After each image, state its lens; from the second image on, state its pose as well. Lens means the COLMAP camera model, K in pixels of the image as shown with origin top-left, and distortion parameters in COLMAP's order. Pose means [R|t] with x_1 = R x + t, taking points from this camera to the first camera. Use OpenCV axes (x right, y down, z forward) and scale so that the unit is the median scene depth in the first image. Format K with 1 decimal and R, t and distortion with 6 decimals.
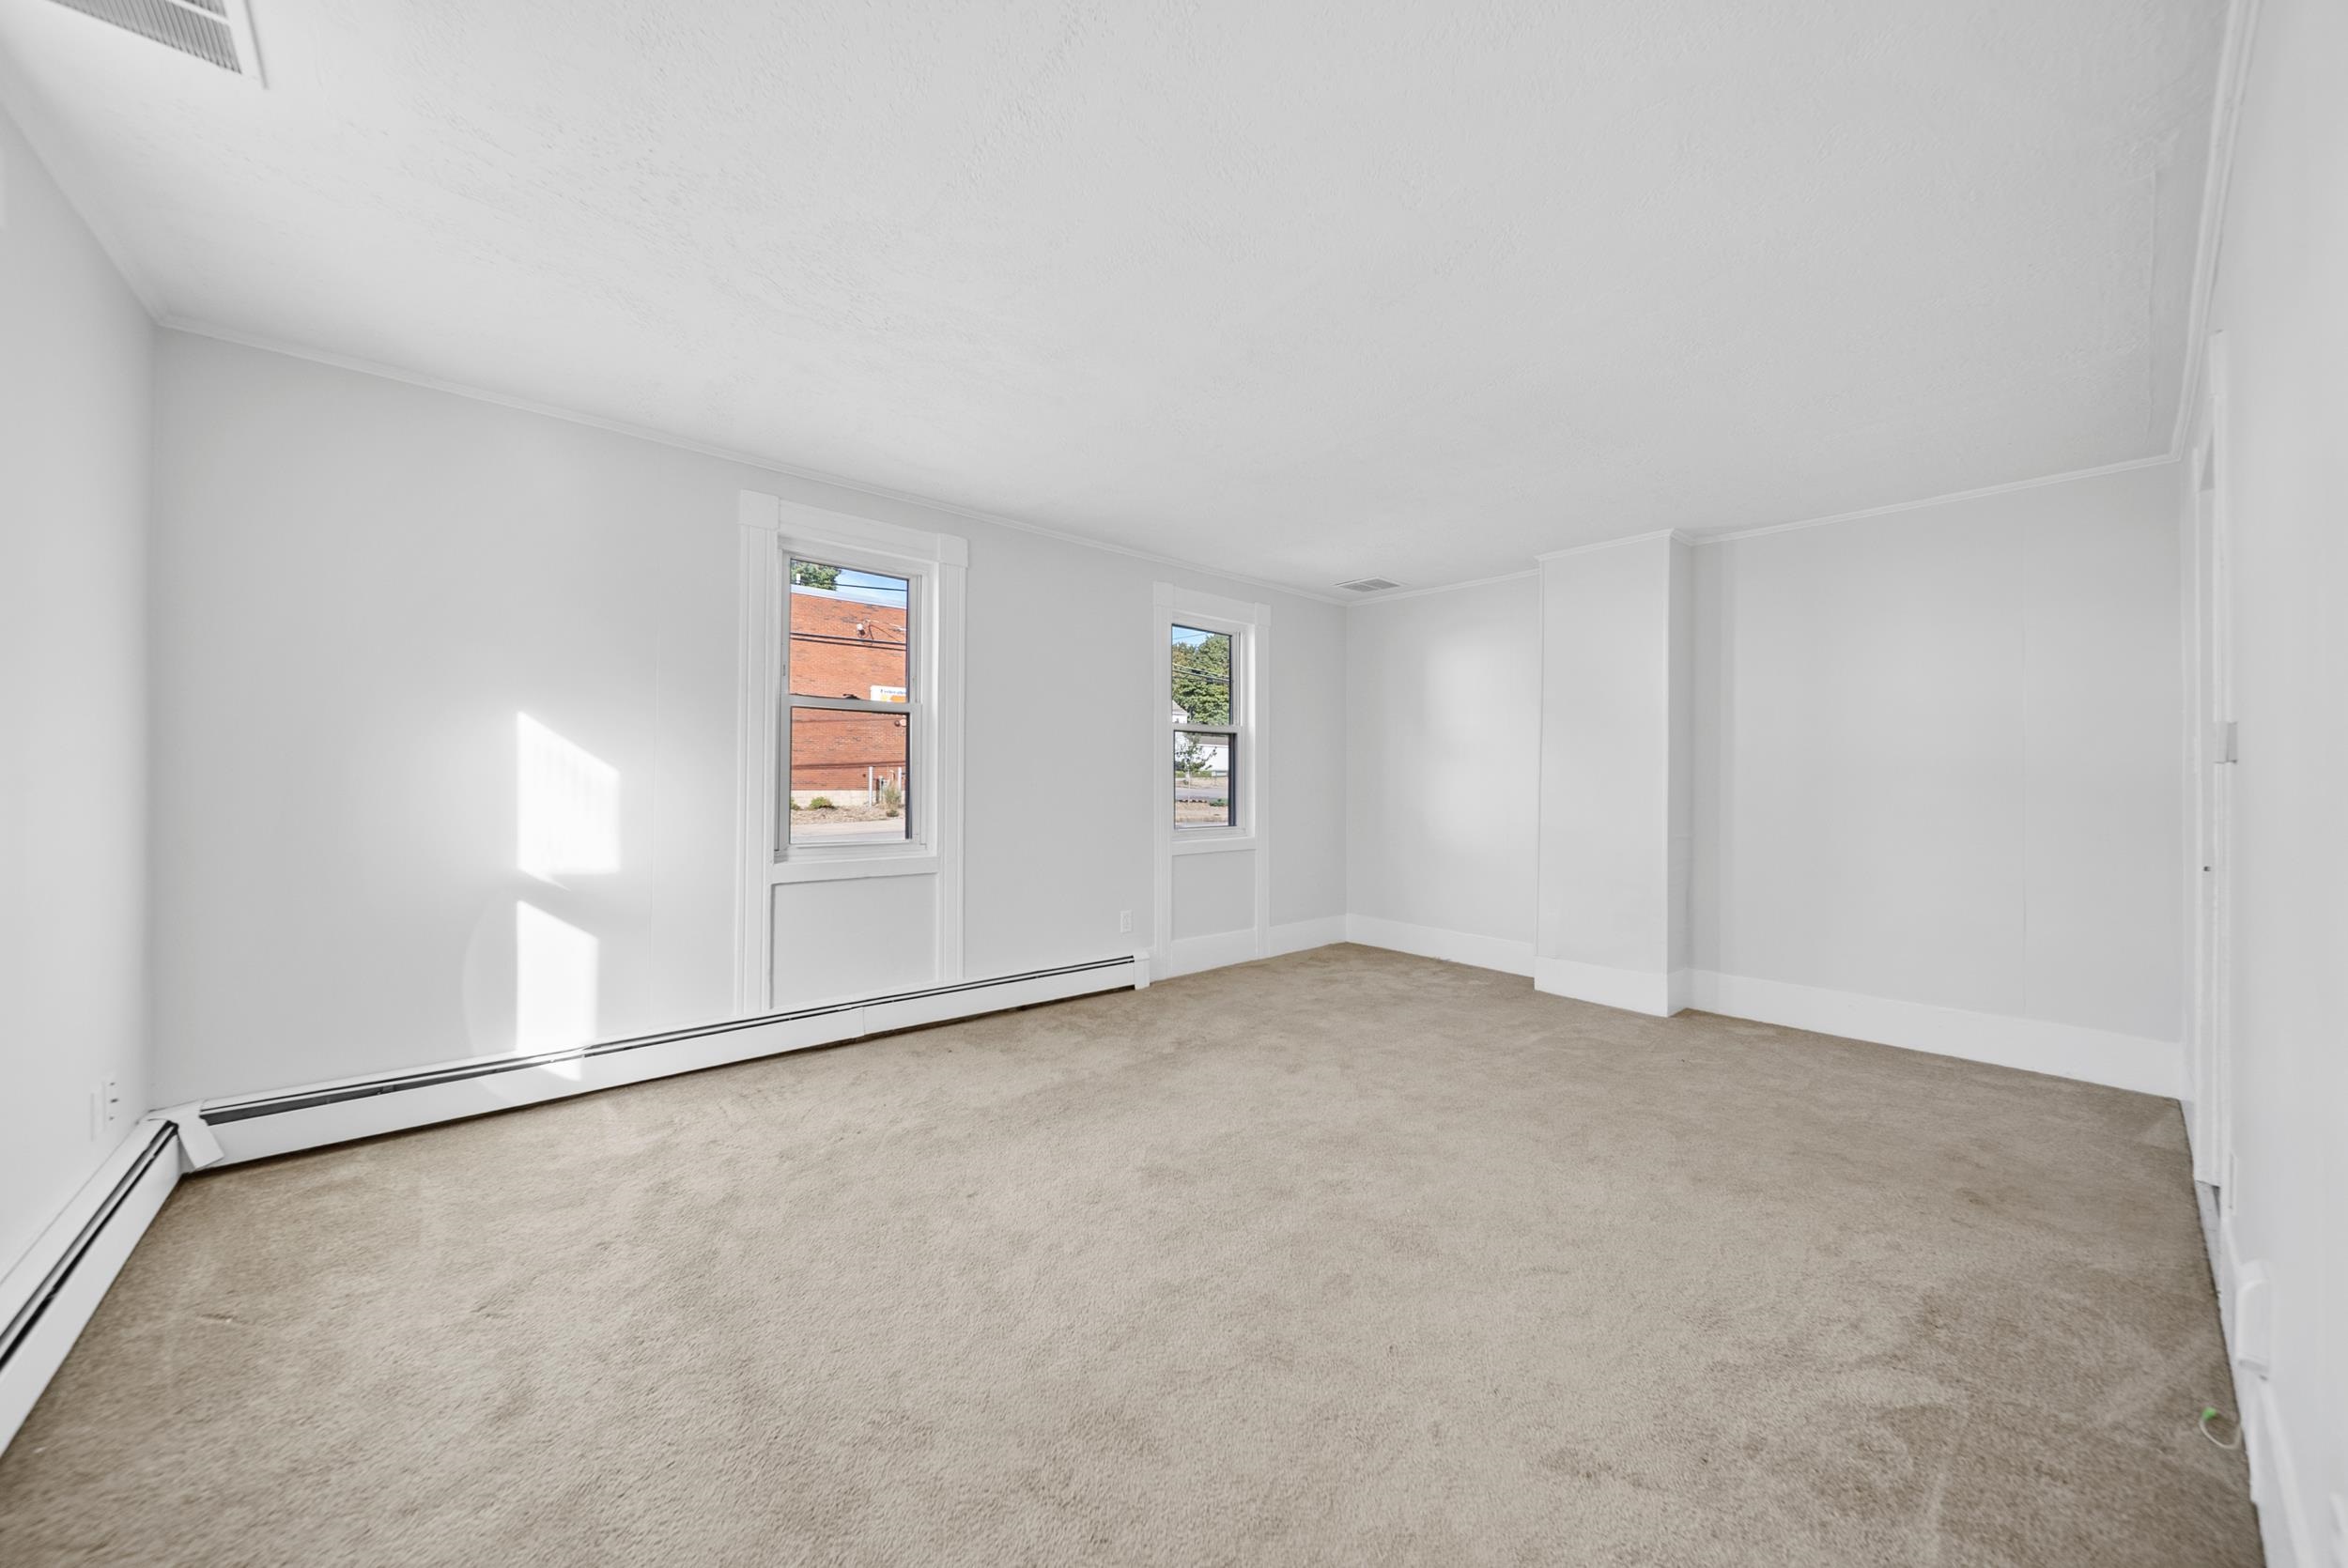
lens RADIAL K [[843.1, 0, 1160.3], [0, 843.1, 778.7], [0, 0, 1]] dist [-0.000098, -0.000288]
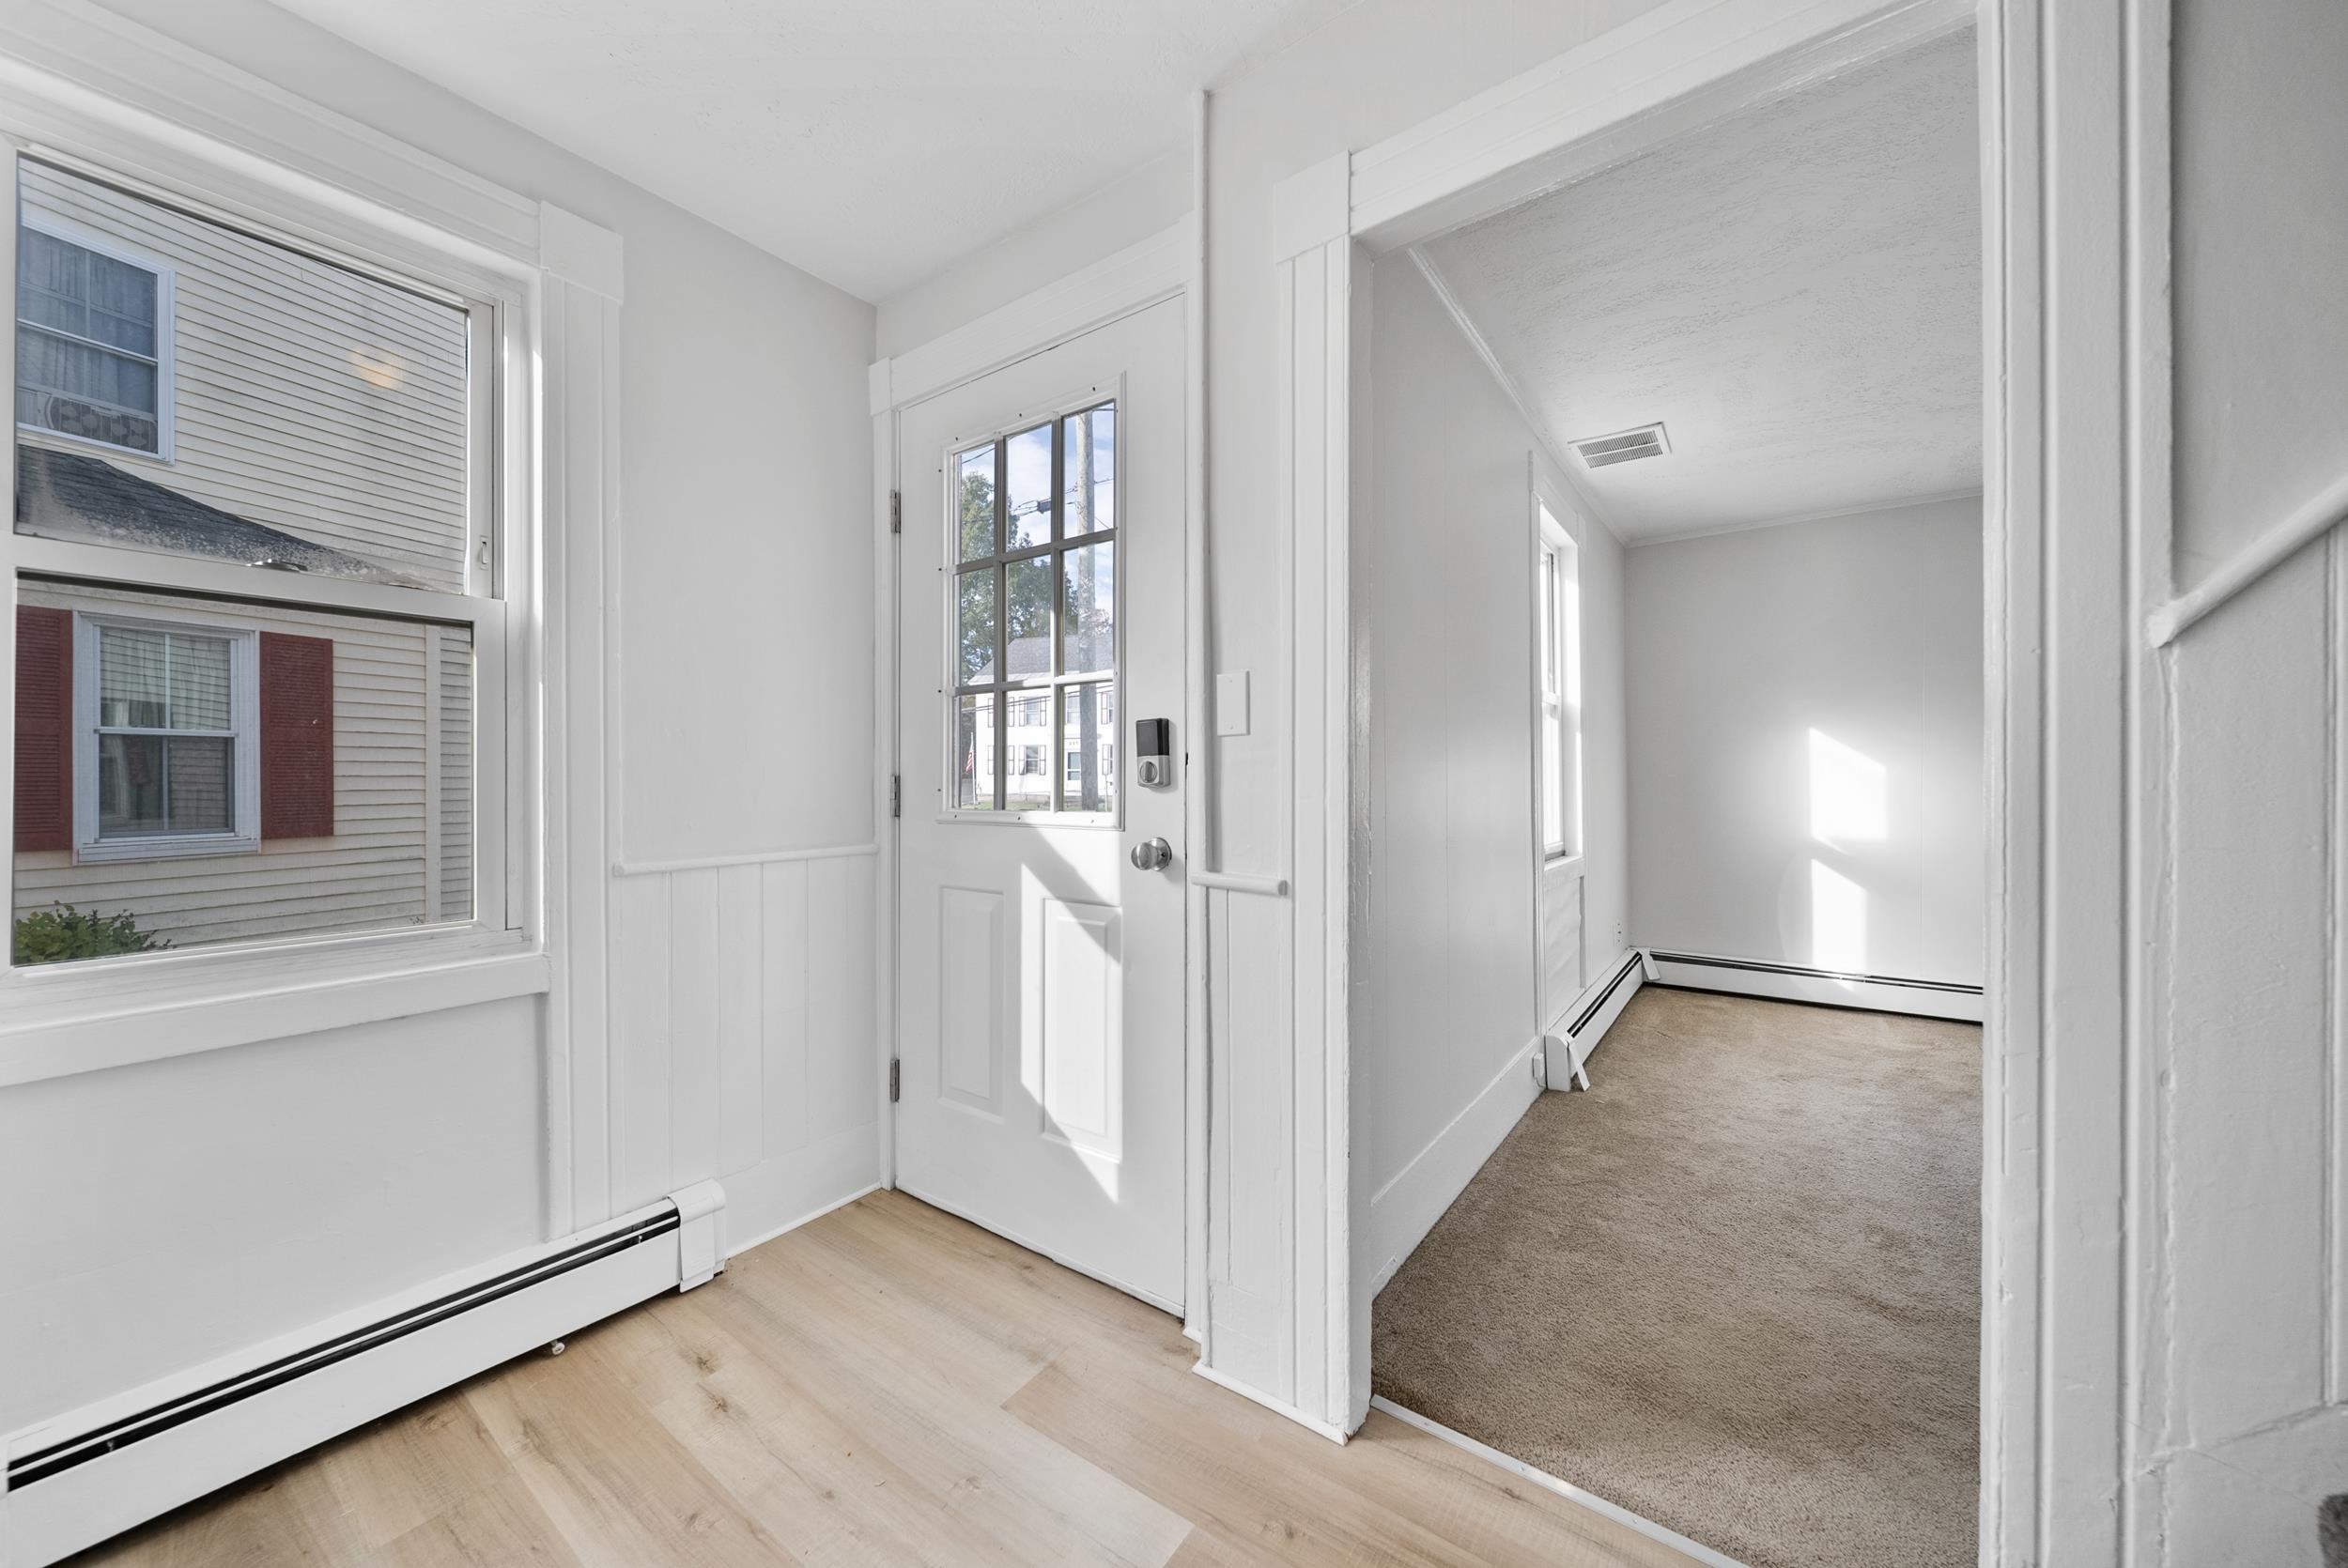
lens RADIAL K [[843.1, 0, 1160.3], [0, 843.1, 778.7], [0, 0, 1]] dist [-0.000098, -0.000288]
pose [[0.217703, -0.007033, -0.975990, 0.511119], [0.000429, 0.999975, -0.007110, 0.012012], [0.976015, 0.001129, 0.217700, -0.523682]]
